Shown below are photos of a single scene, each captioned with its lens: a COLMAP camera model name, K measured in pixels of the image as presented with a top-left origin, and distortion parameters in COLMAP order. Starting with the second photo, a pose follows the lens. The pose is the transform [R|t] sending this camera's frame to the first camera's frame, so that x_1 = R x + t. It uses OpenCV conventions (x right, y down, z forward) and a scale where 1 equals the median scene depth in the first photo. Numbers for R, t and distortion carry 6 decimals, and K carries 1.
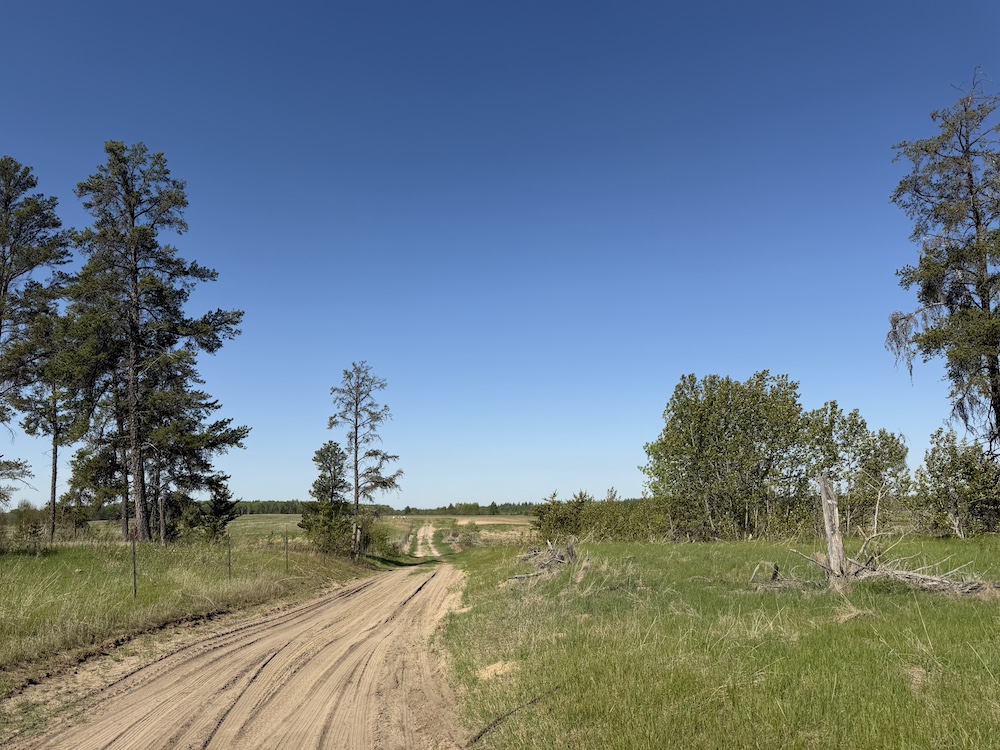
lens RADIAL K [[688.0, 0, 501.0], [0, 688.0, 370.5], [0, 0, 1]] dist [0.086400, -0.118905]
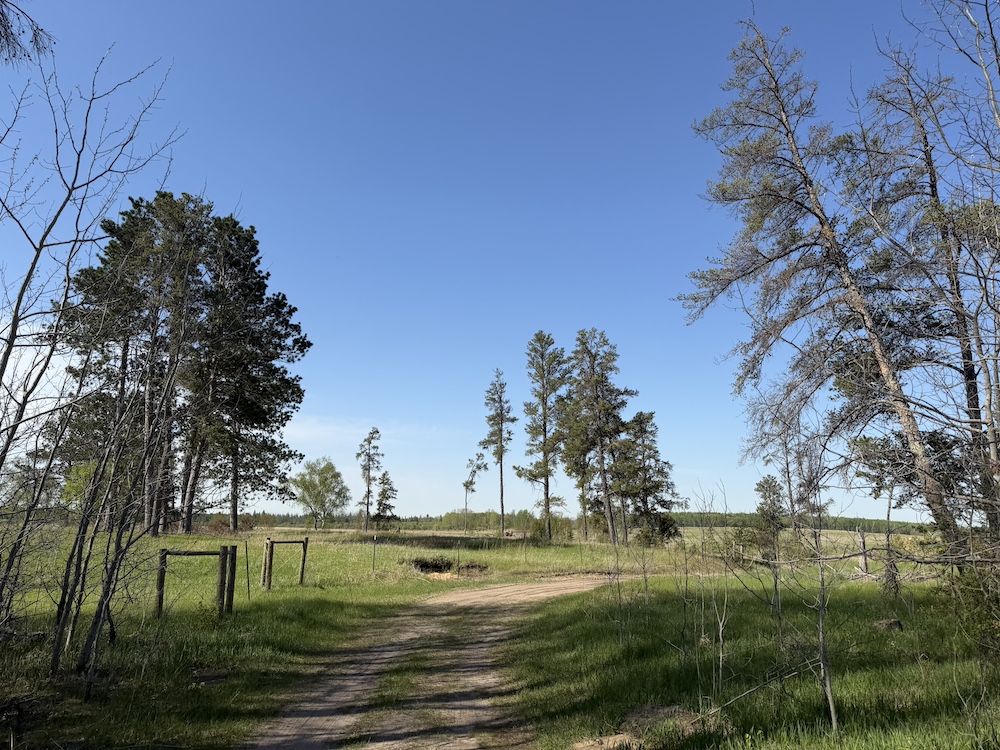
lens RADIAL K [[688.0, 0, 501.0], [0, 688.0, 370.5], [0, 0, 1]] dist [0.086400, -0.118905]
pose [[0.748029, -0.108677, -0.654708, 0.398363], [0.097877, 0.993779, -0.053133, -0.111990], [0.656410, -0.024336, 0.754012, -0.446567]]
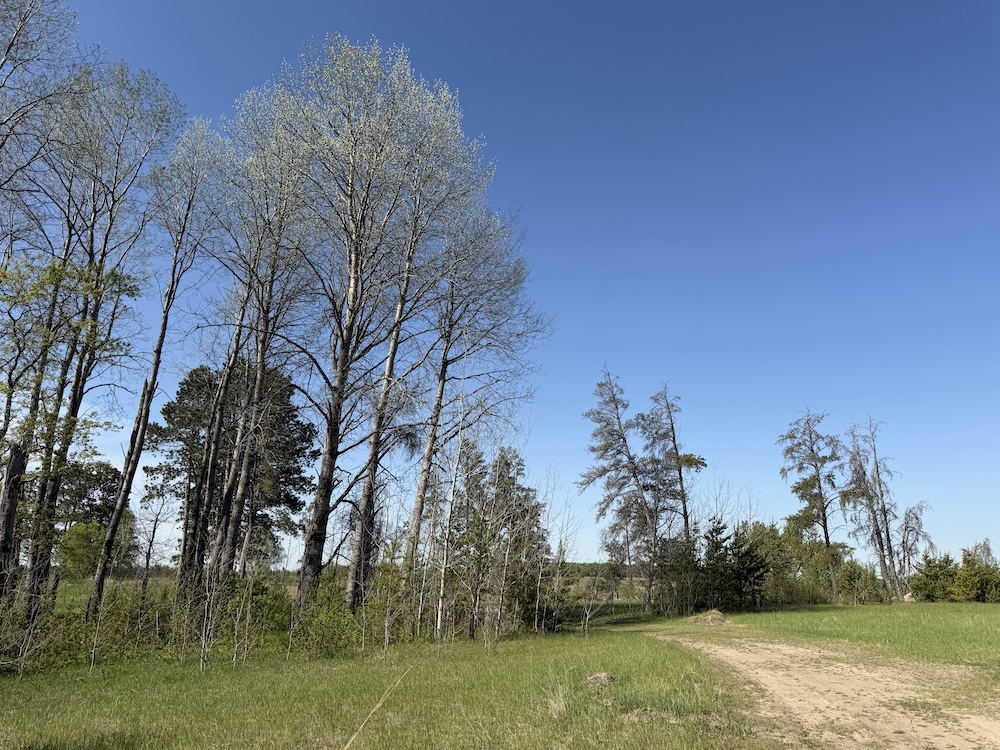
lens RADIAL K [[688.0, 0, 501.0], [0, 688.0, 370.5], [0, 0, 1]] dist [0.086400, -0.118905]
pose [[0.862852, -0.112719, -0.492727, 0.721755], [0.069183, 0.991980, -0.105779, -0.273239], [0.500699, 0.057183, 0.863731, -1.204891]]
